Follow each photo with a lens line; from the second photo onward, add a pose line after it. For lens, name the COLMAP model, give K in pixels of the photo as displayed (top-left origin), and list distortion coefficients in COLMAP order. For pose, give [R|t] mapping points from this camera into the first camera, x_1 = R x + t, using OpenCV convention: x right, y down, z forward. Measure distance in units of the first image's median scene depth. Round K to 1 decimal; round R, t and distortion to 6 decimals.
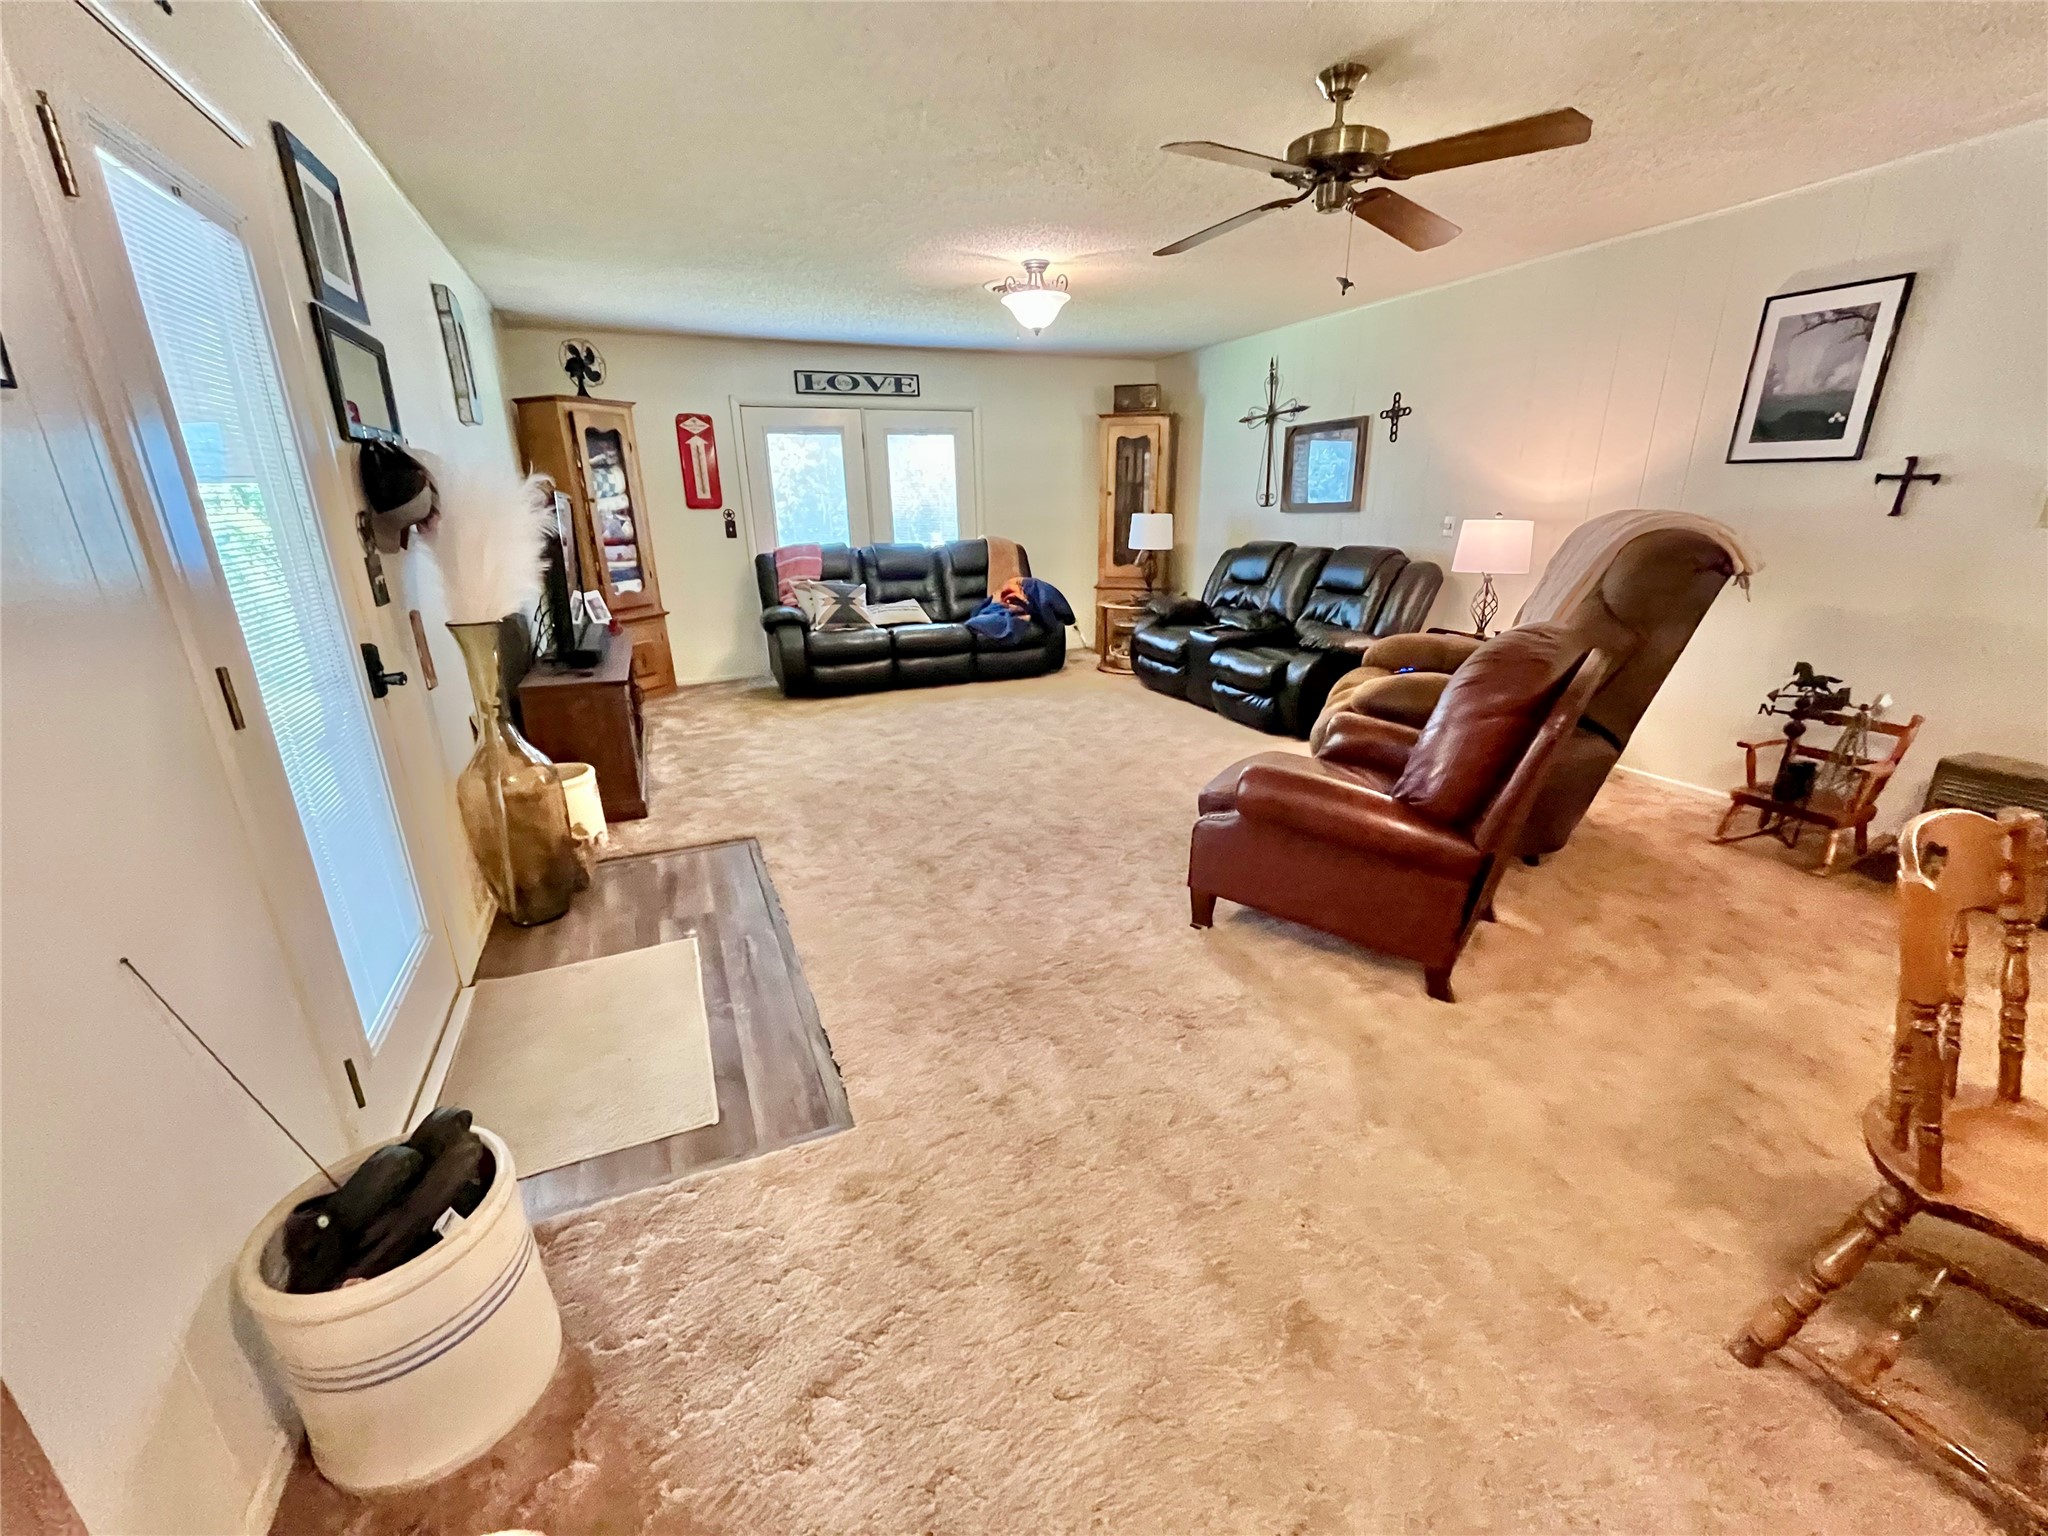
lens RADIAL K [[826.8, 0, 1019.4], [0, 826.8, 773.5], [0, 0, 1]] dist [-0.003795, -0.000076]
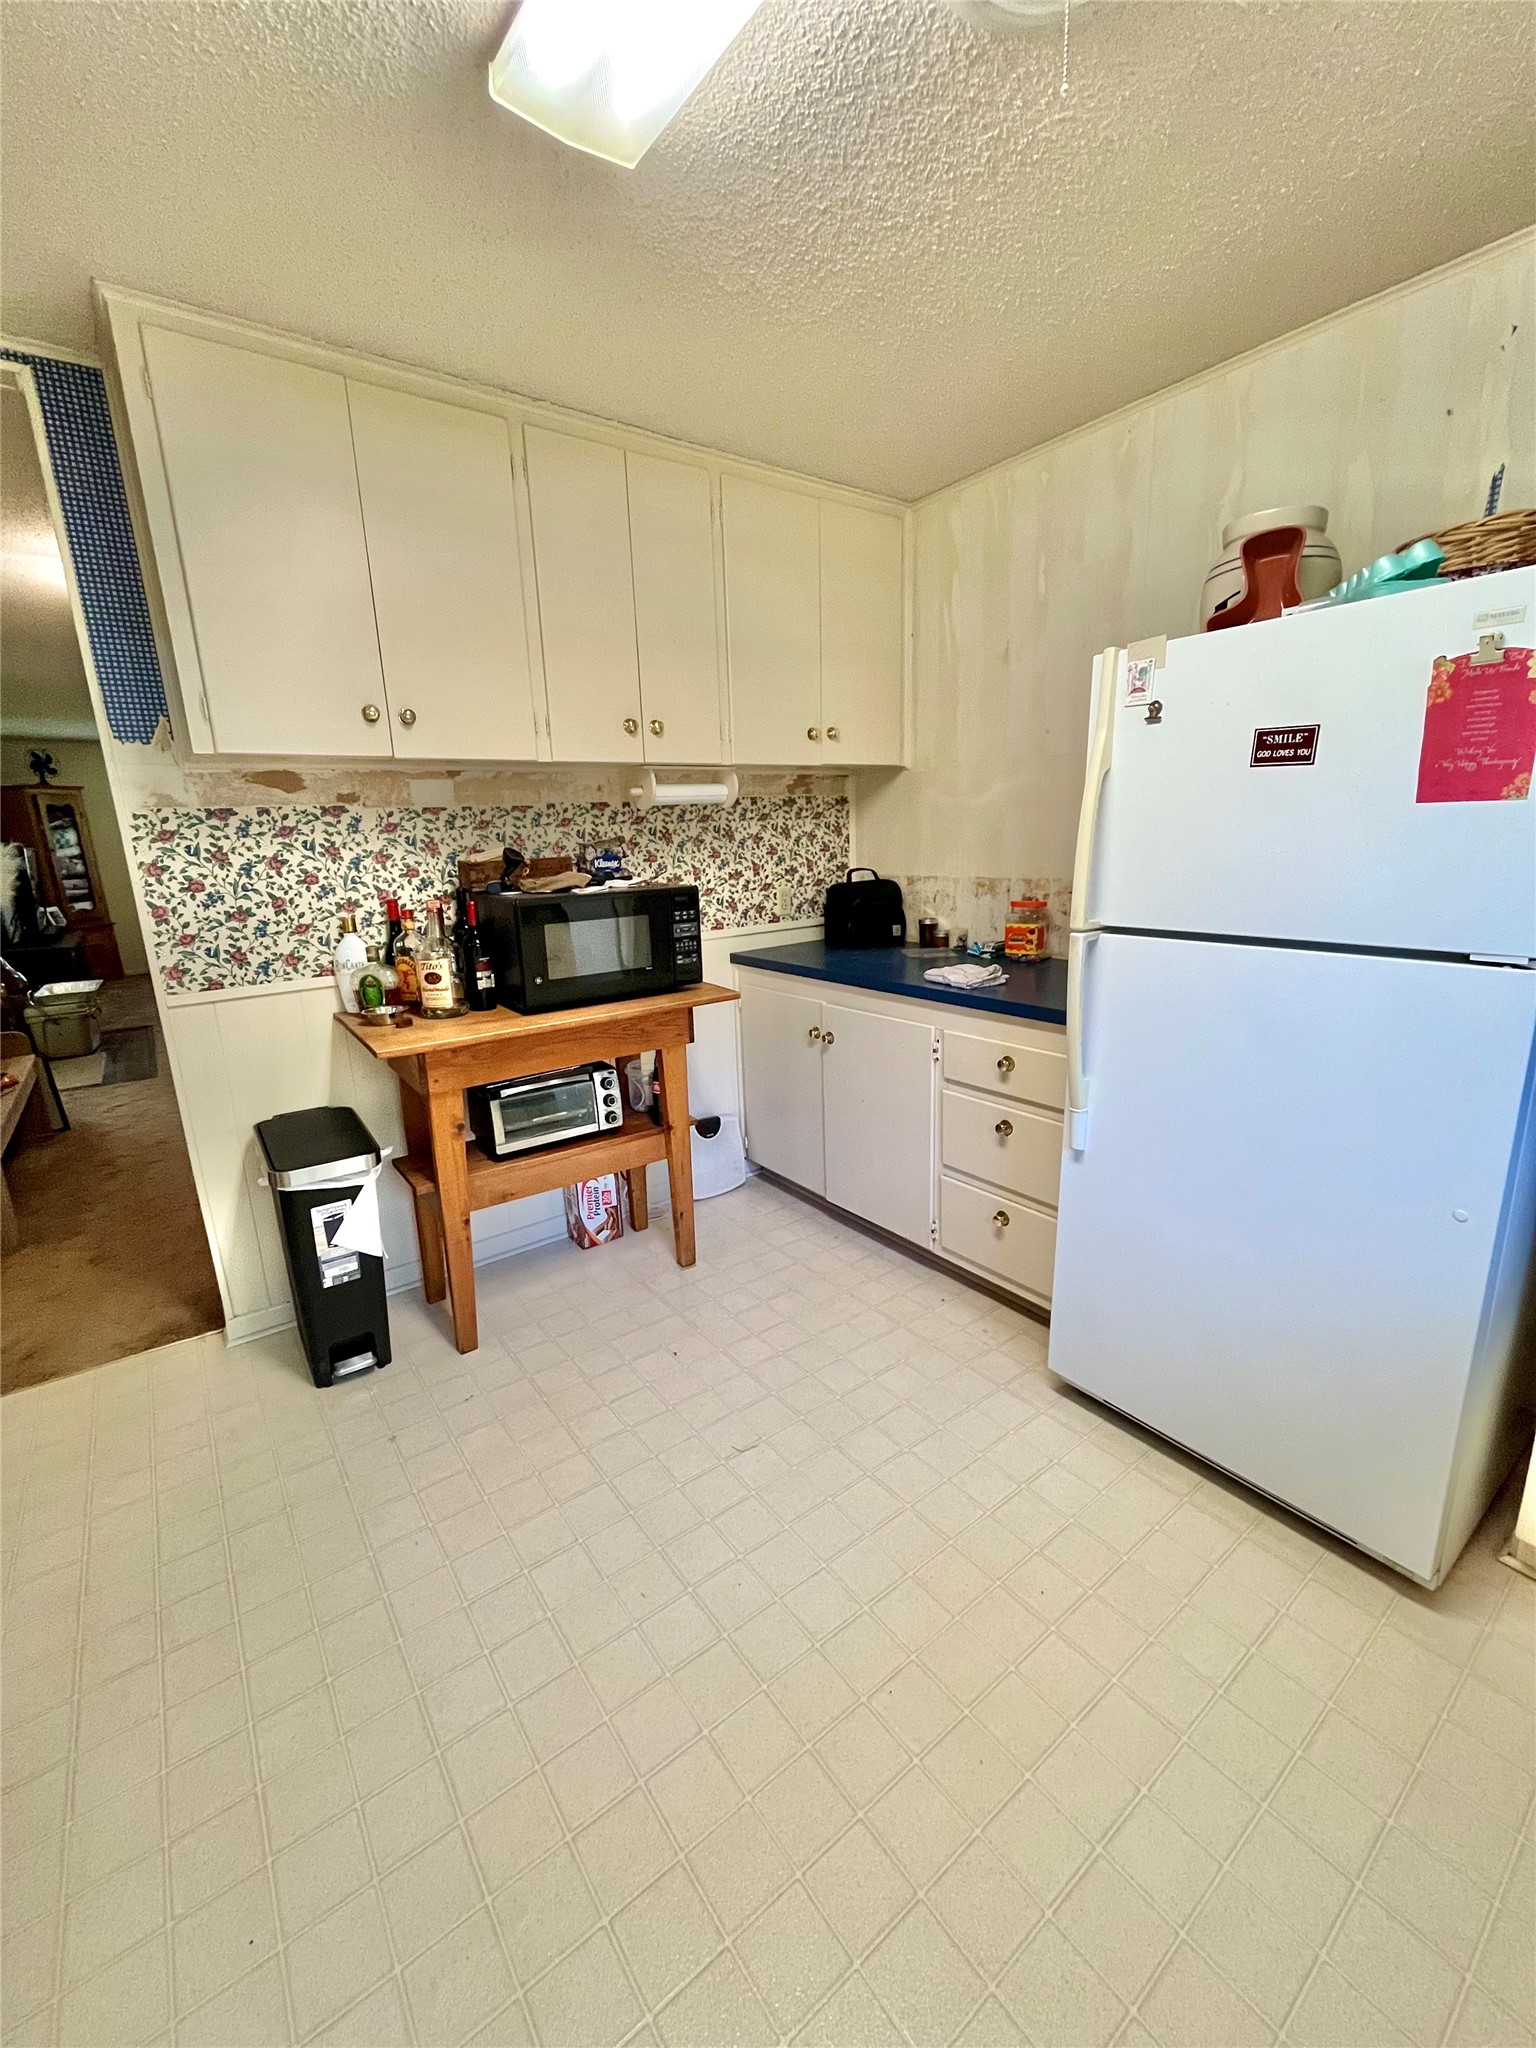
lens RADIAL K [[826.8, 0, 769.7], [0, 826.8, 1035.4], [0, 0, 1]] dist [-0.003795, -0.000076]
pose [[0.973275, -0.070268, 0.218628, 0.714950], [0.087915, 0.993518, -0.072055, 0.404942], [-0.212147, 0.089350, 0.973144, -1.260386]]
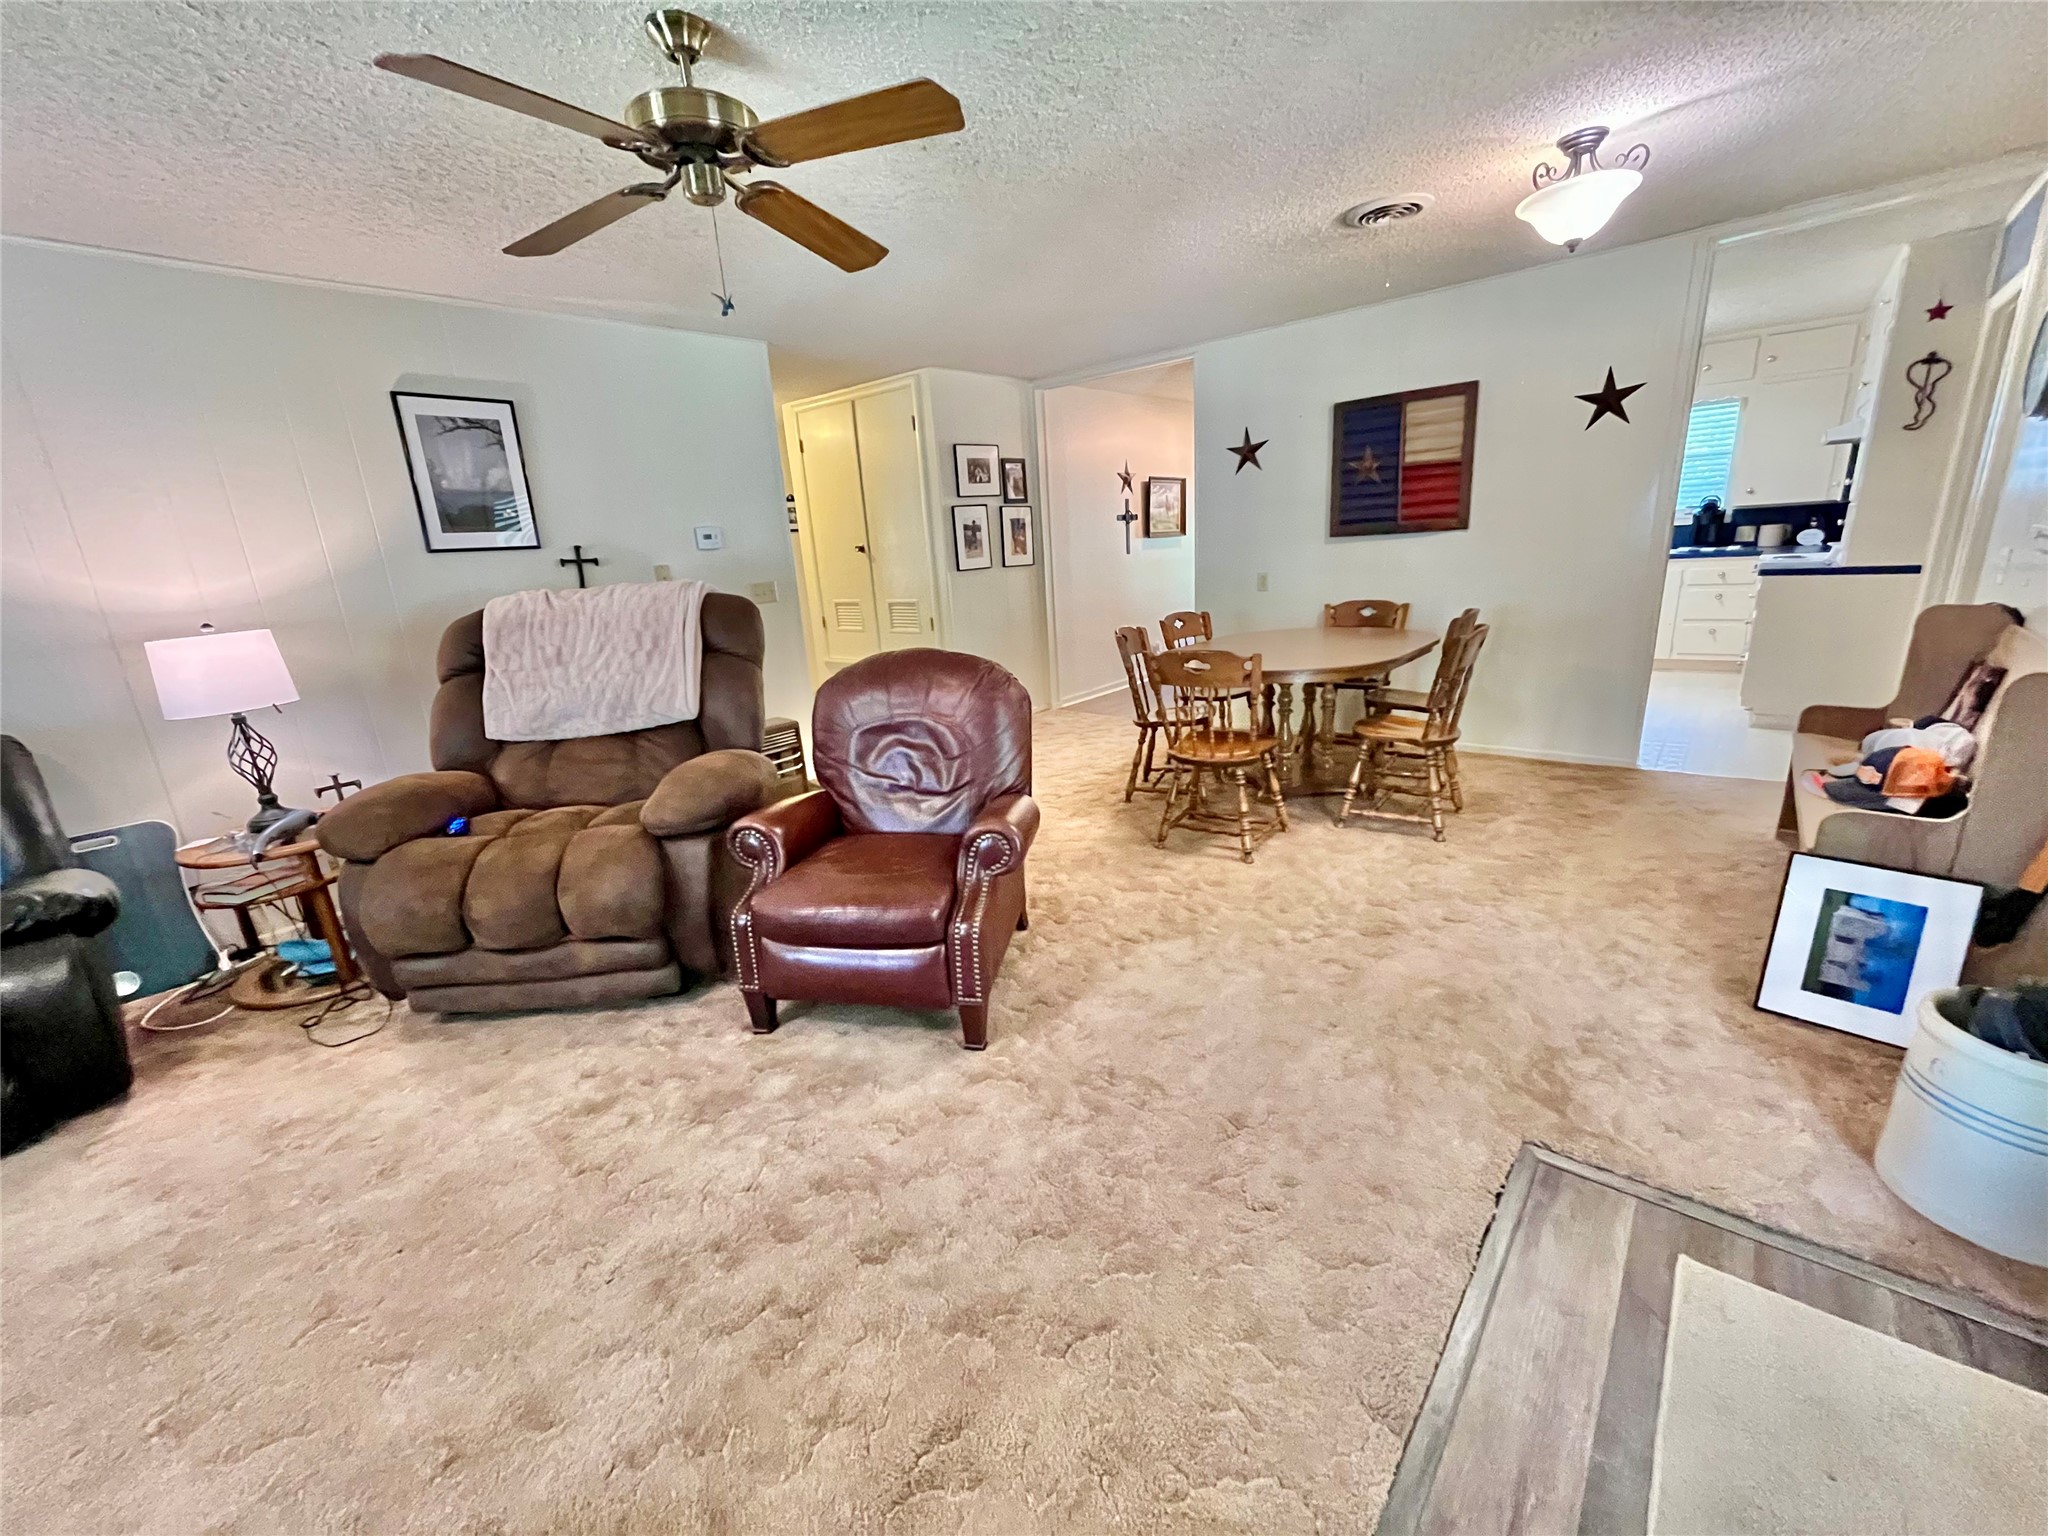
lens RADIAL K [[826.8, 0, 1019.4], [0, 826.8, 780.6], [0, 0, 1]] dist [-0.003795, -0.000076]
pose [[-0.430859, -0.215411, 0.876332, -0.416232], [0.349790, 0.855309, 0.382222, -0.307611], [-0.831870, 0.471216, -0.293169, 0.933492]]
